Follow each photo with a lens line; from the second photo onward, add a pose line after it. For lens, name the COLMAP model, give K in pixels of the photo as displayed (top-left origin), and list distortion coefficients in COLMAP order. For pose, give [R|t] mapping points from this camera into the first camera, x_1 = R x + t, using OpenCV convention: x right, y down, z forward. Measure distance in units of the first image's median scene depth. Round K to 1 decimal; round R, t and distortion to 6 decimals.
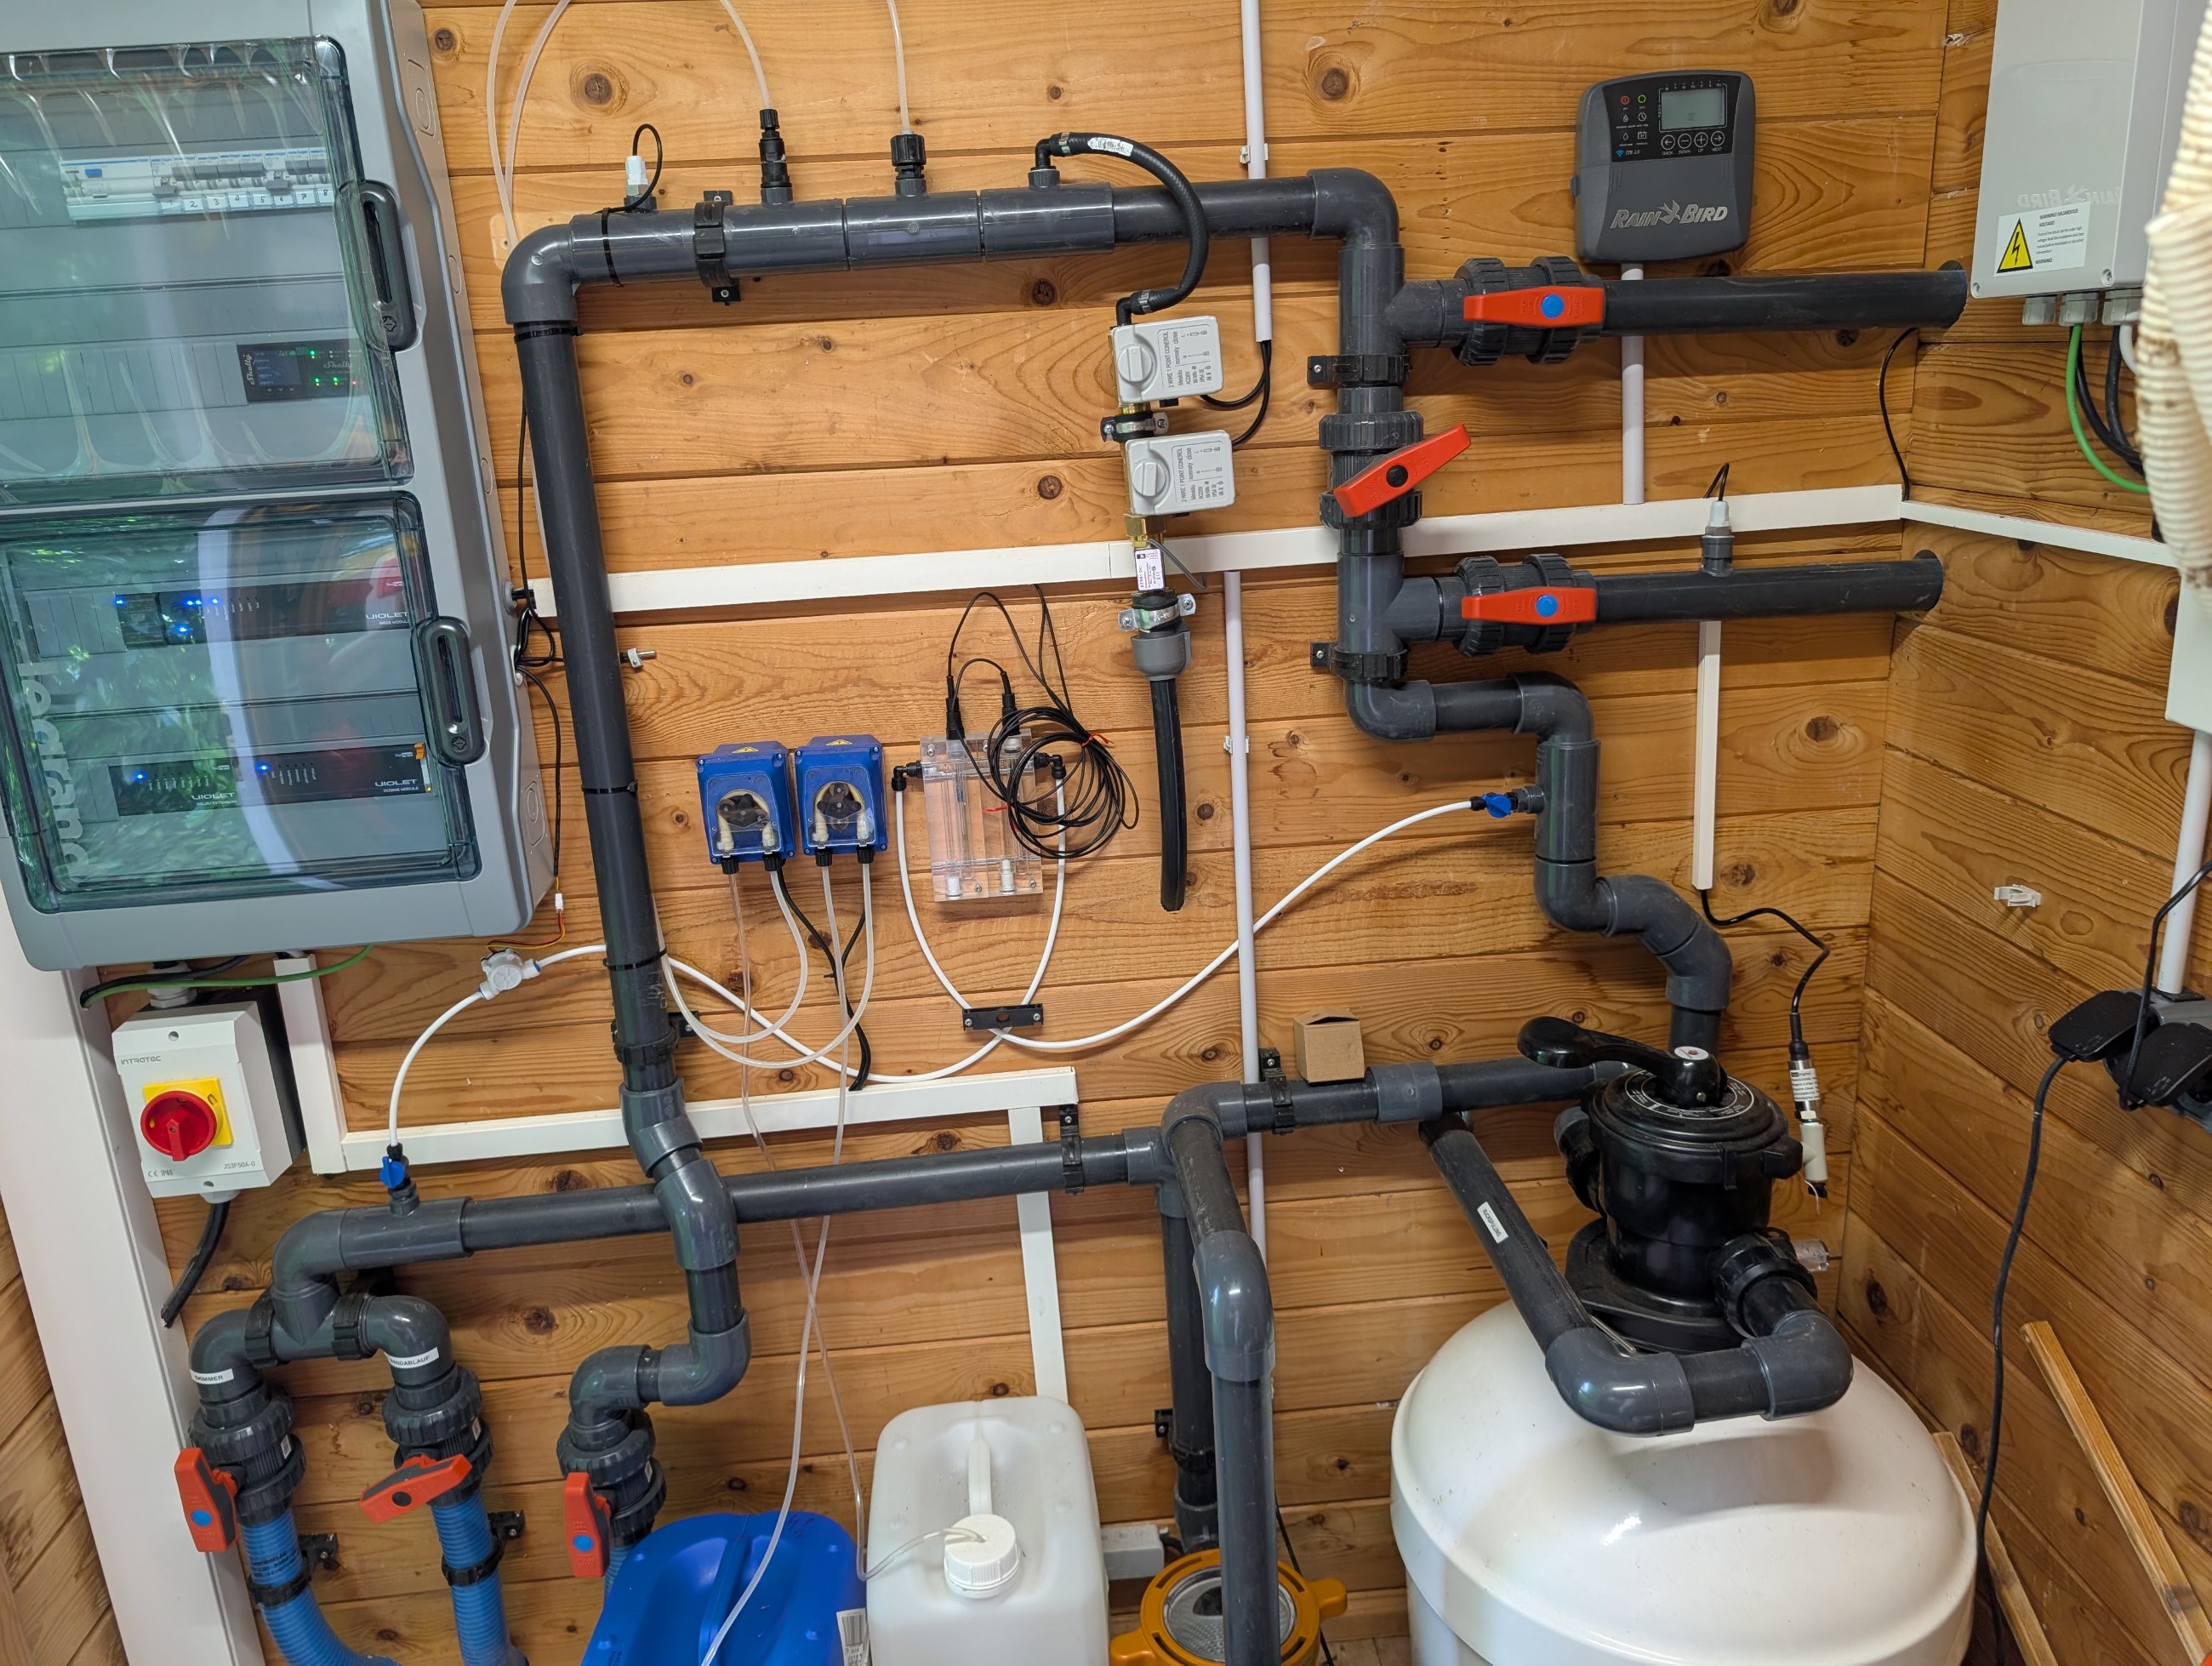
lens RADIAL K [[1589.2, 0, 1106.0], [0, 1589.2, 833.0], [0, 0, 1]] dist [-0.007696, -0.006968]
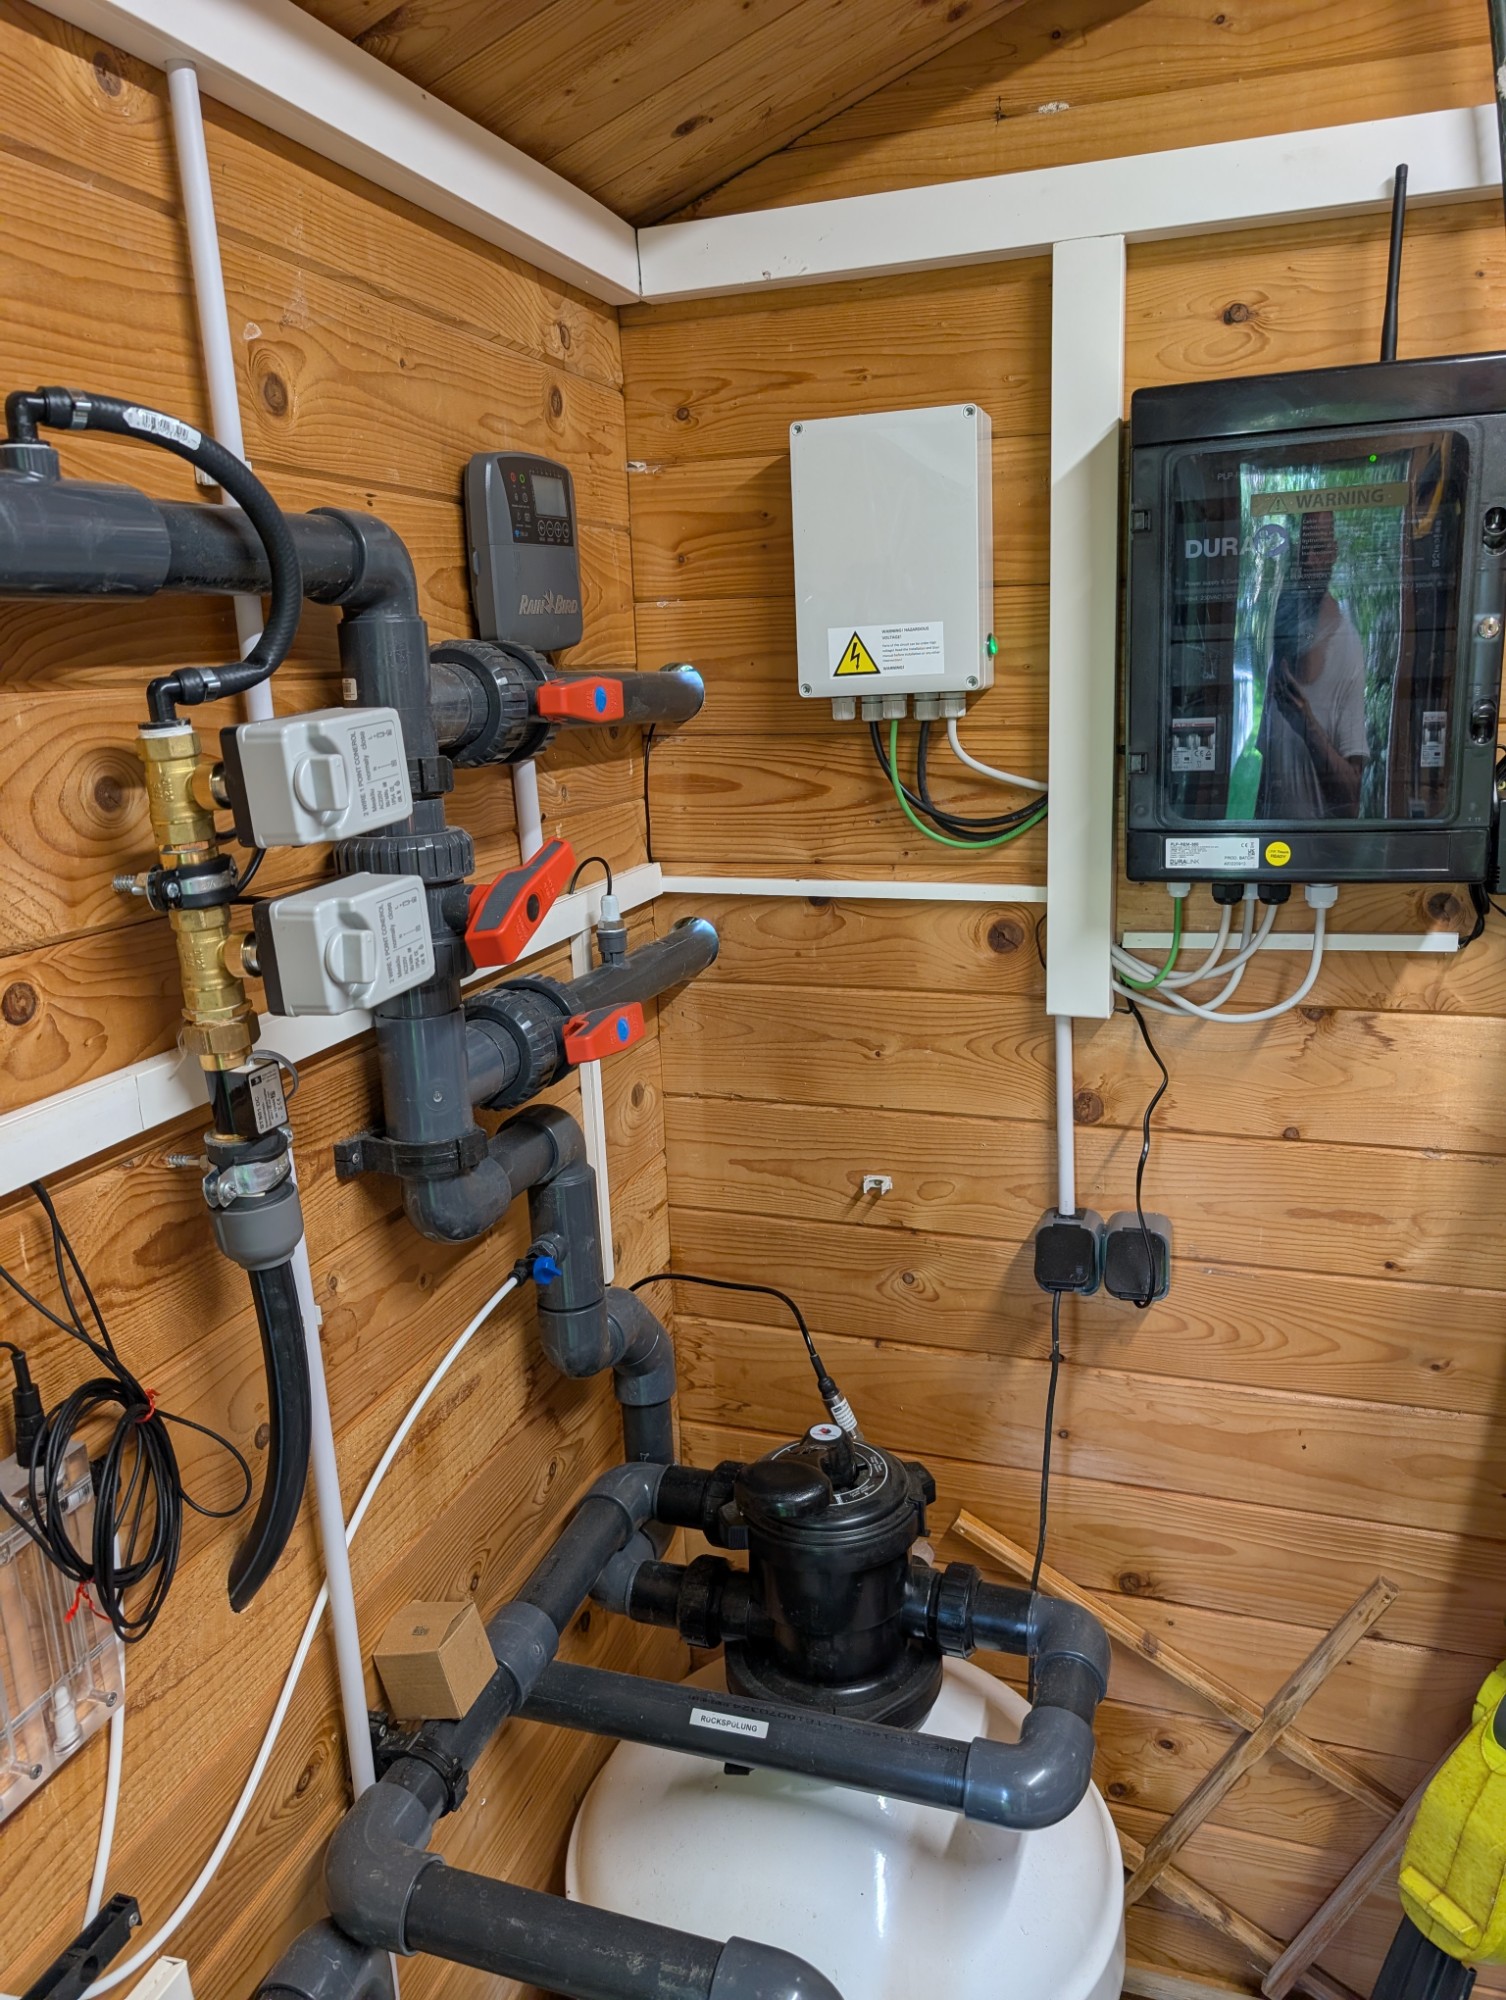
lens RADIAL K [[1416.9, 0, 753.0], [0, 1416.9, 1000.0], [0, 0, 1]] dist [0.134539, -0.355204]
pose [[0.396922, -0.176068, 0.900807, -0.407518], [0.277056, 0.958633, 0.065291, -0.191266], [-0.875039, 0.223659, 0.429283, 0.593854]]
